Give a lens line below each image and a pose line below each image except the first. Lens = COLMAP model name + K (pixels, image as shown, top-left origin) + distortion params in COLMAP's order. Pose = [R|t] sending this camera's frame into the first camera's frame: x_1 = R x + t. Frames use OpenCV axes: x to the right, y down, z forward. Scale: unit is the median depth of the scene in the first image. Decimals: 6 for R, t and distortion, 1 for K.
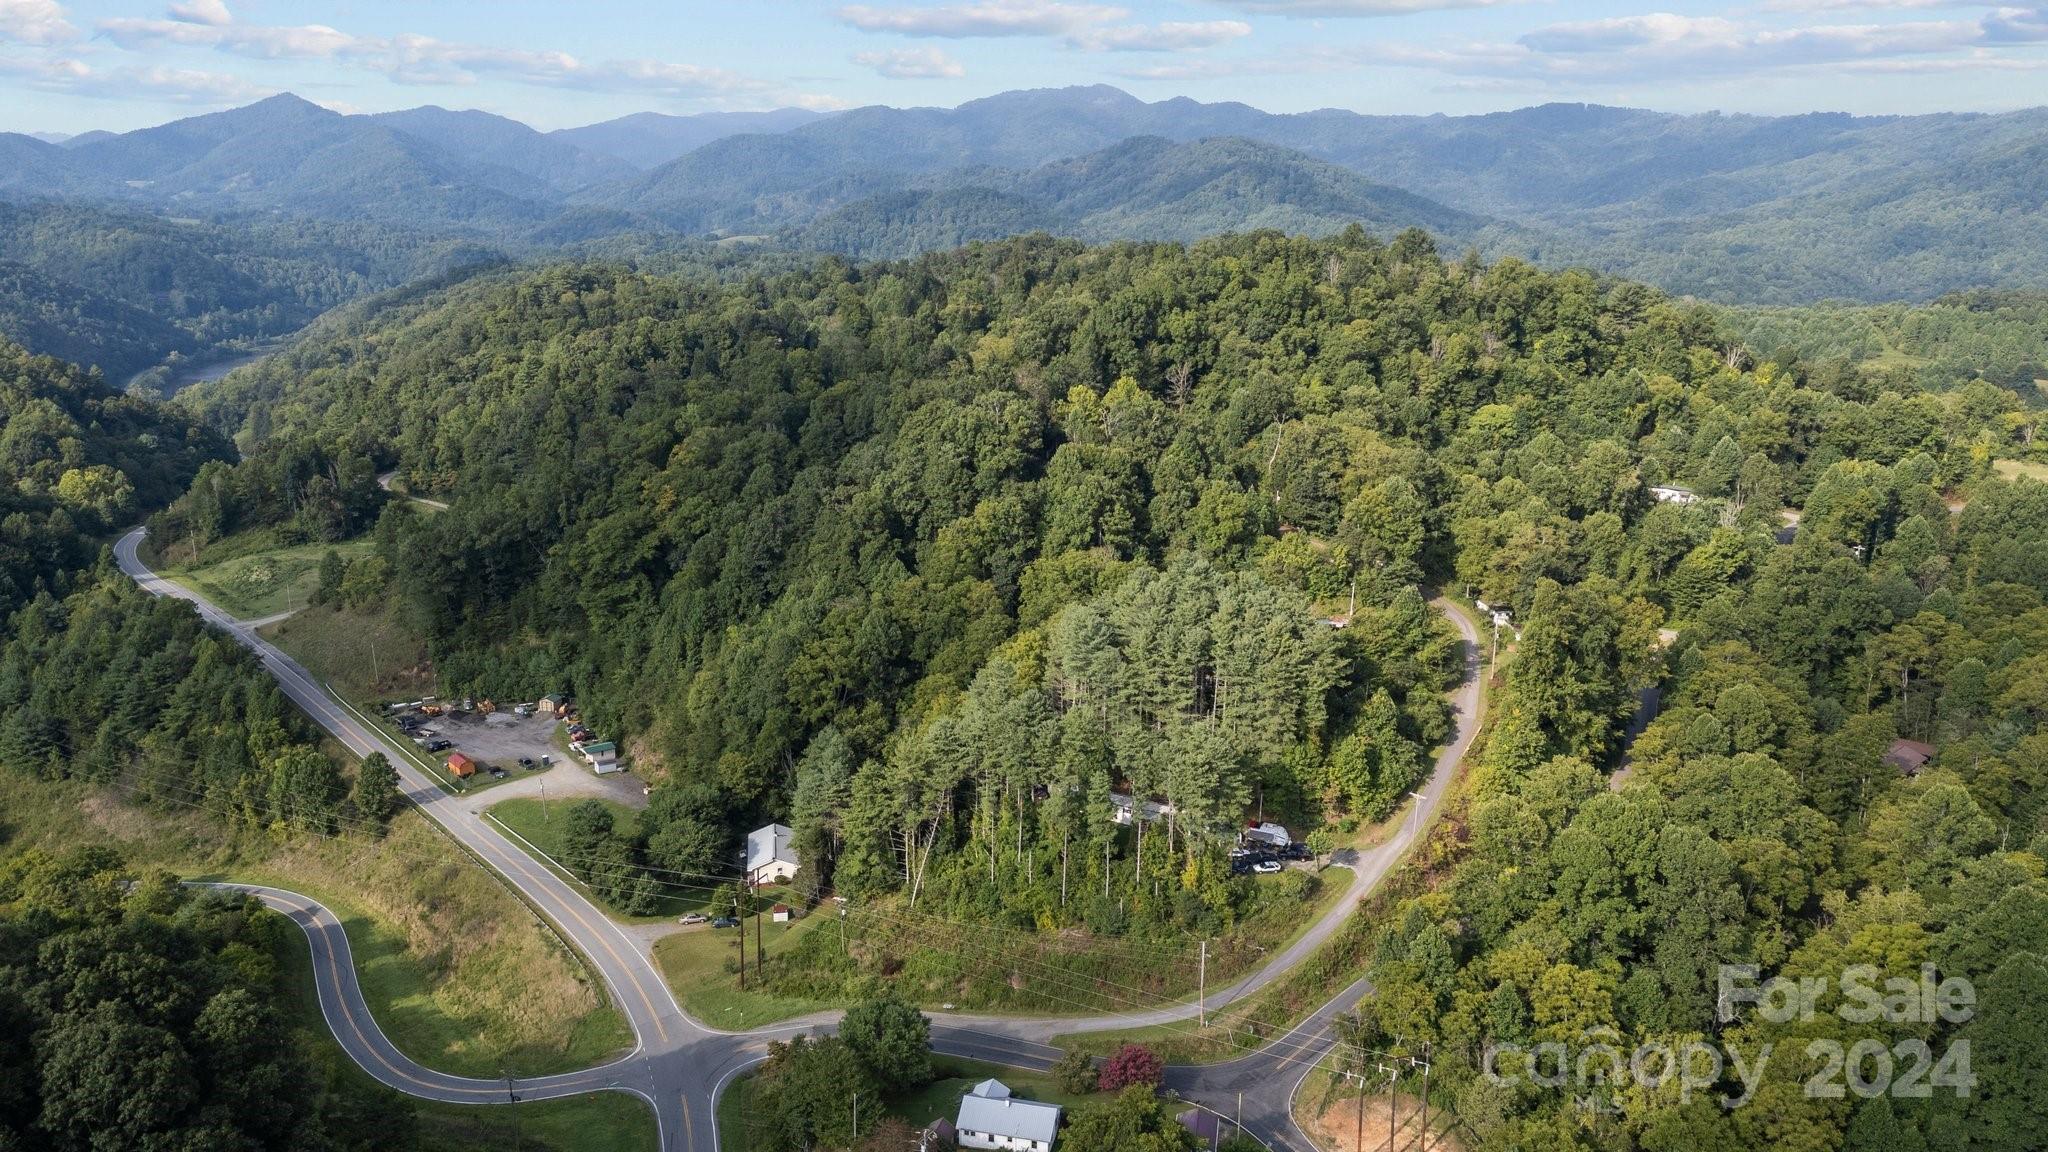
lens RADIAL K [[1473.4, 0, 1024.0], [0, 1473.4, 576.0], [0, 0, 1]] dist [0.062372, -0.049582]
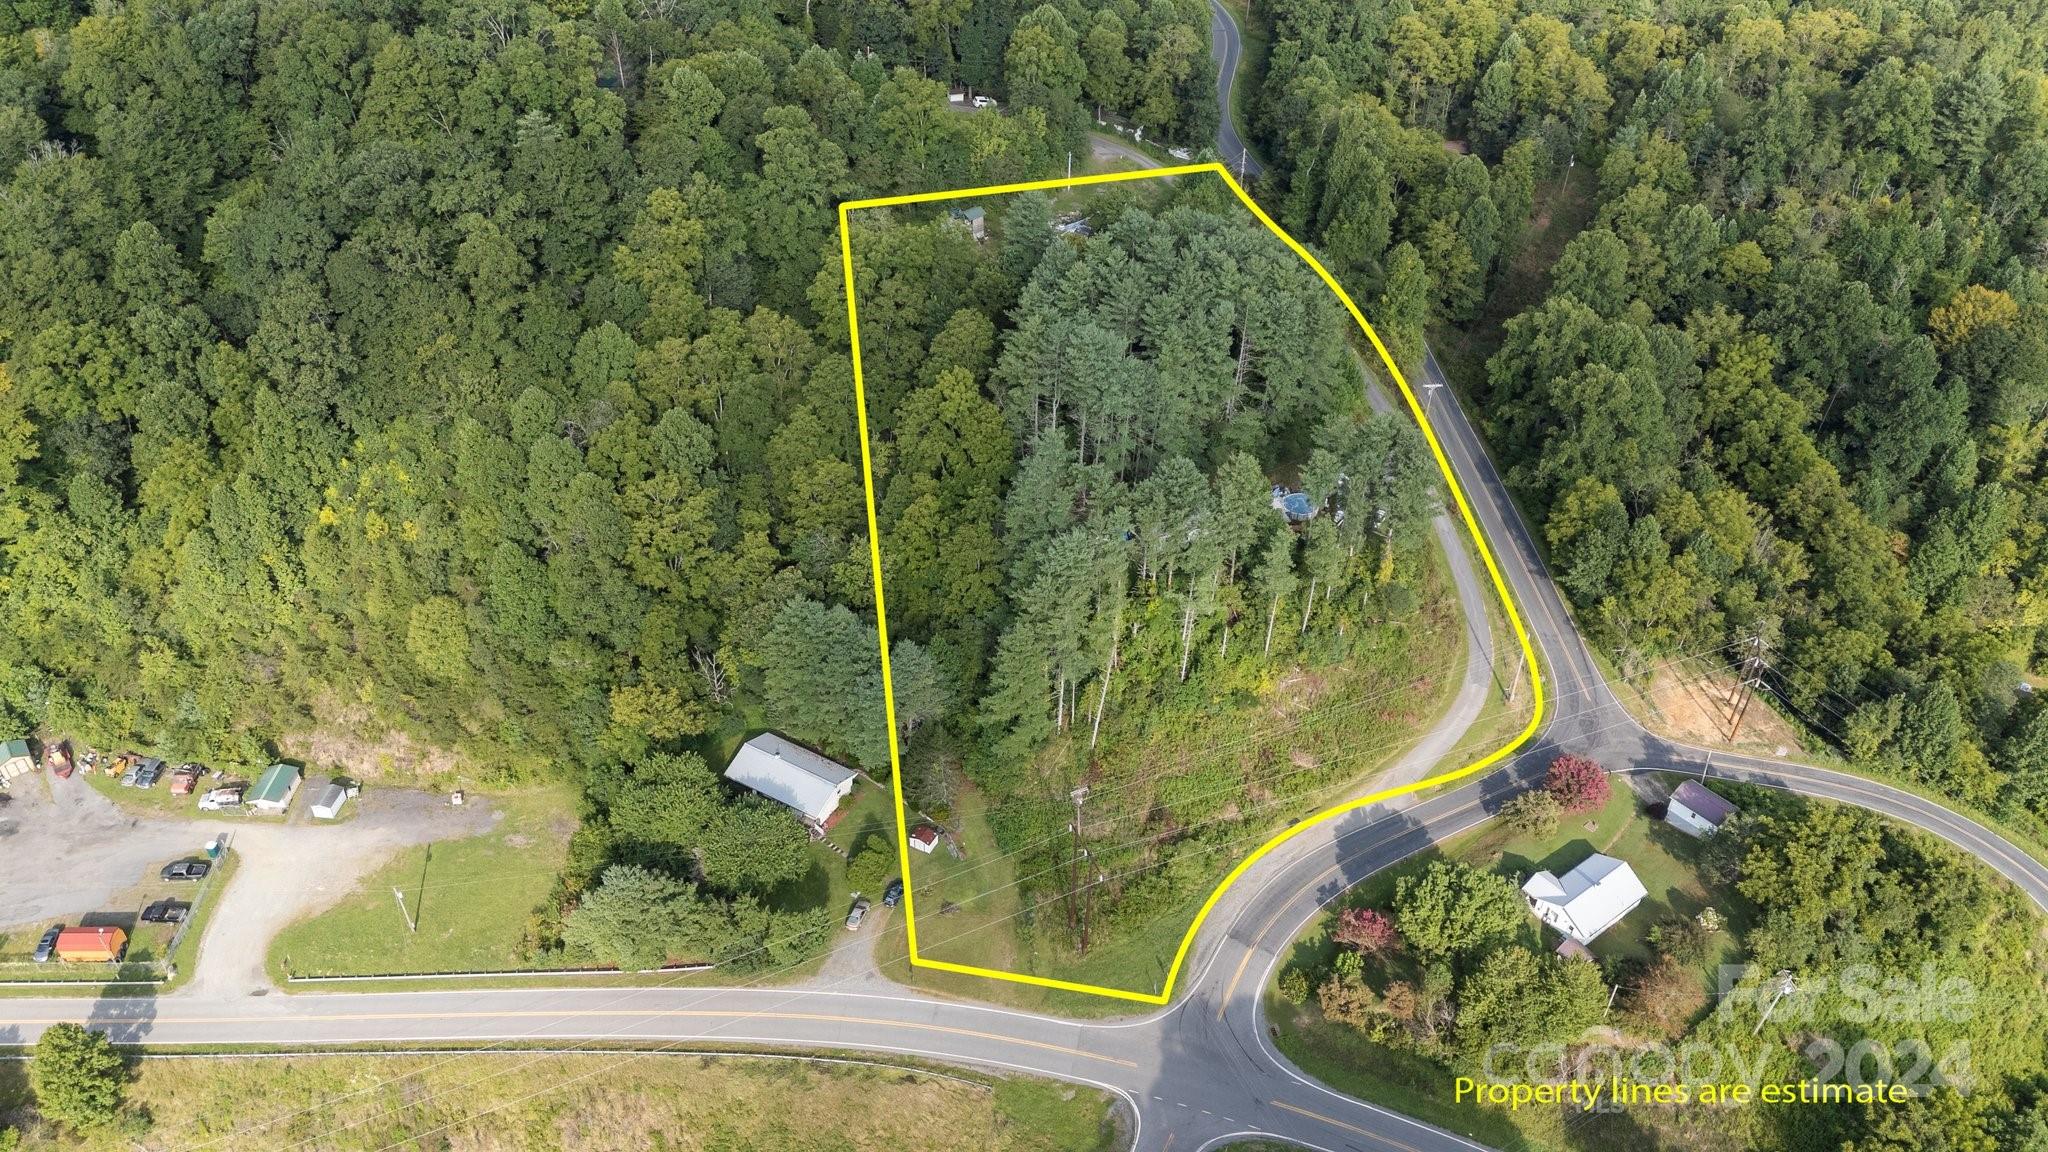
lens RADIAL K [[1473.4, 0, 1024.0], [0, 1473.4, 576.0], [0, 0, 1]] dist [0.062372, -0.049582]
pose [[0.646653, -0.479458, 0.593261, -0.369180], [0.182744, 0.852487, 0.489766, -0.184526], [-0.740570, -0.208294, 0.638882, 0.346401]]
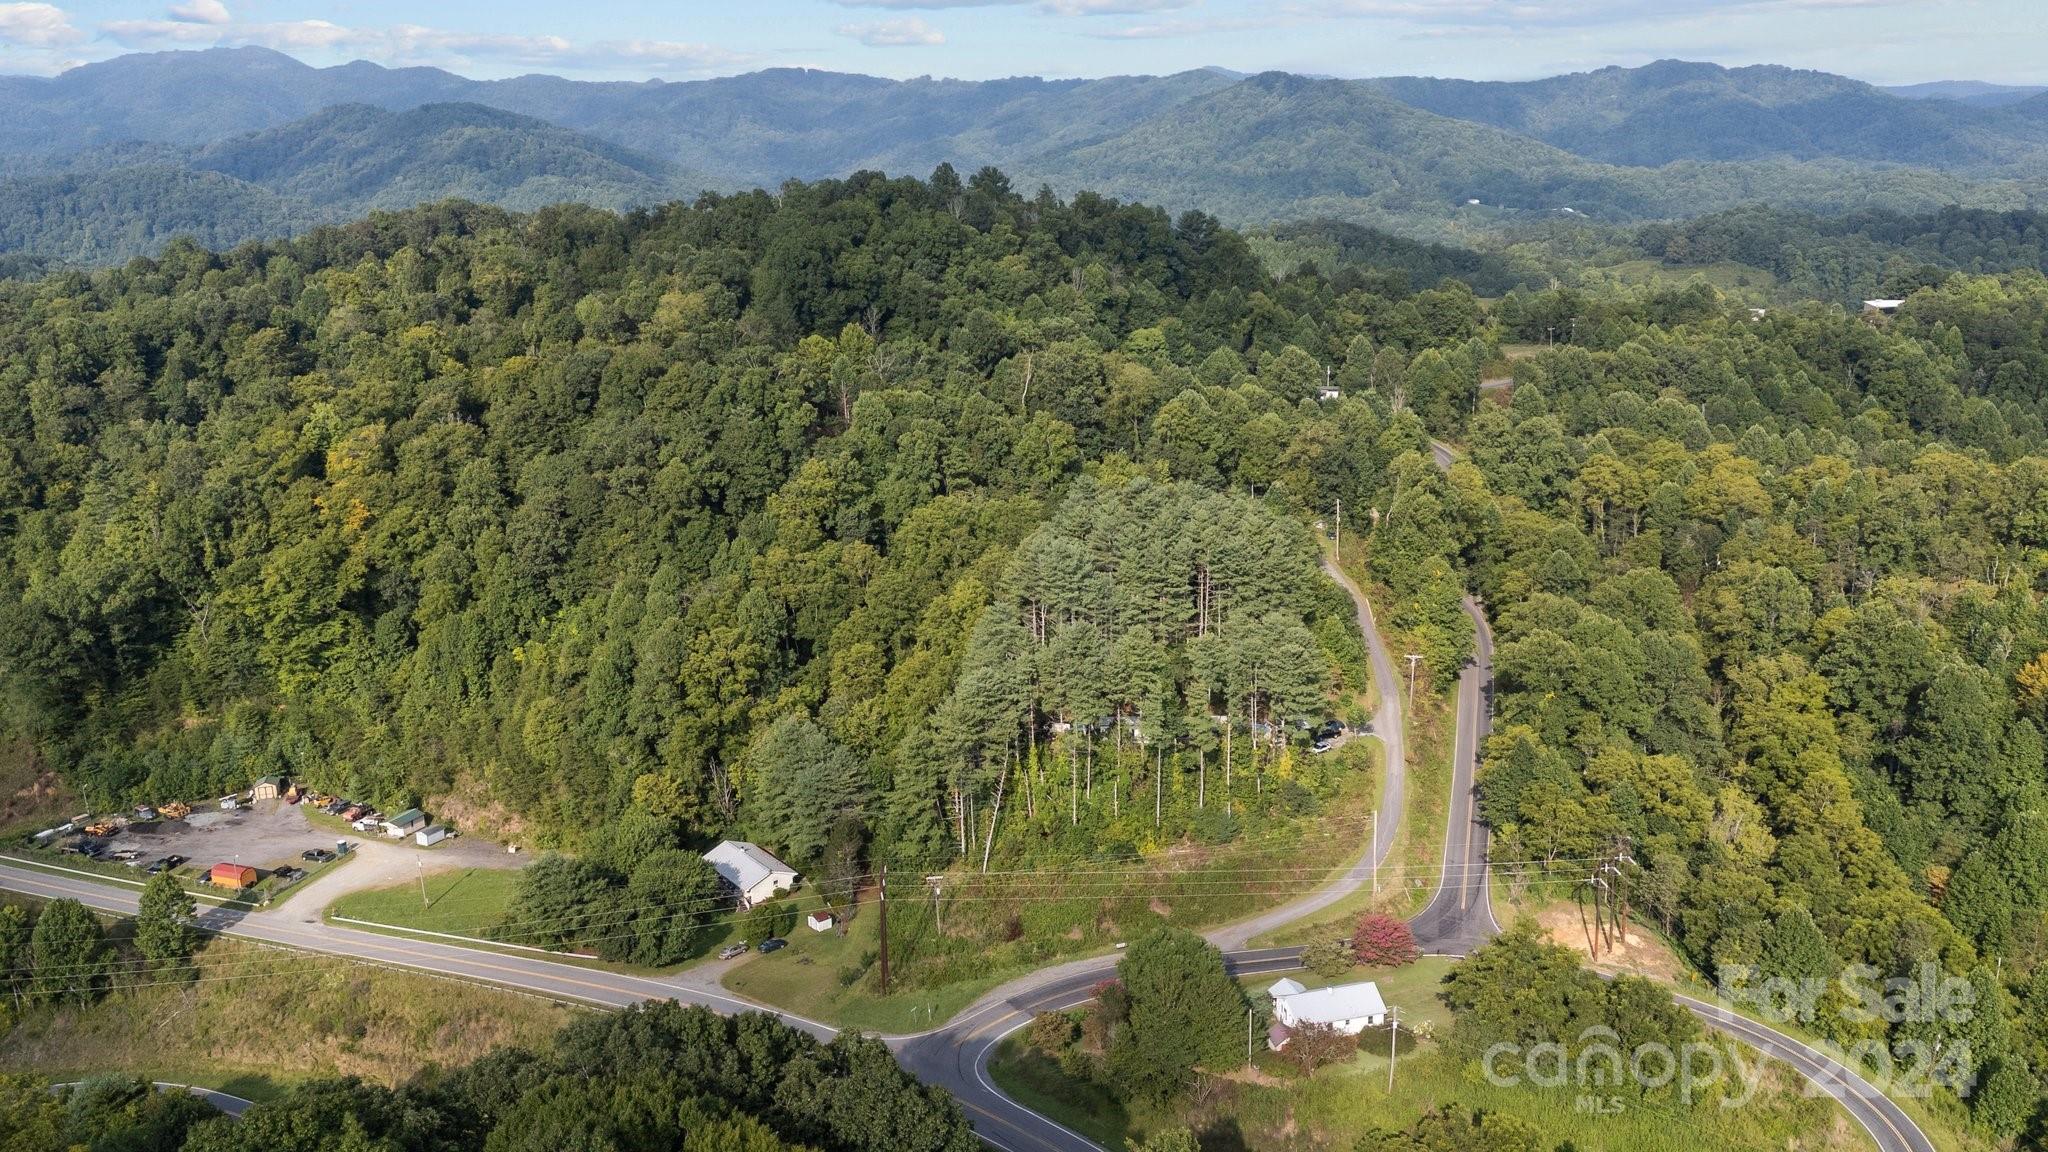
lens RADIAL K [[1570.6, 0, 1024.0], [0, 1570.6, 576.0], [0, 0, 1]] dist [0.063655, -0.064042]
pose [[0.884357, -0.151068, 0.441690, -0.312748], [0.150225, 0.987955, 0.037122, 0.003179], [-0.441978, 0.033524, 0.896399, 0.058930]]
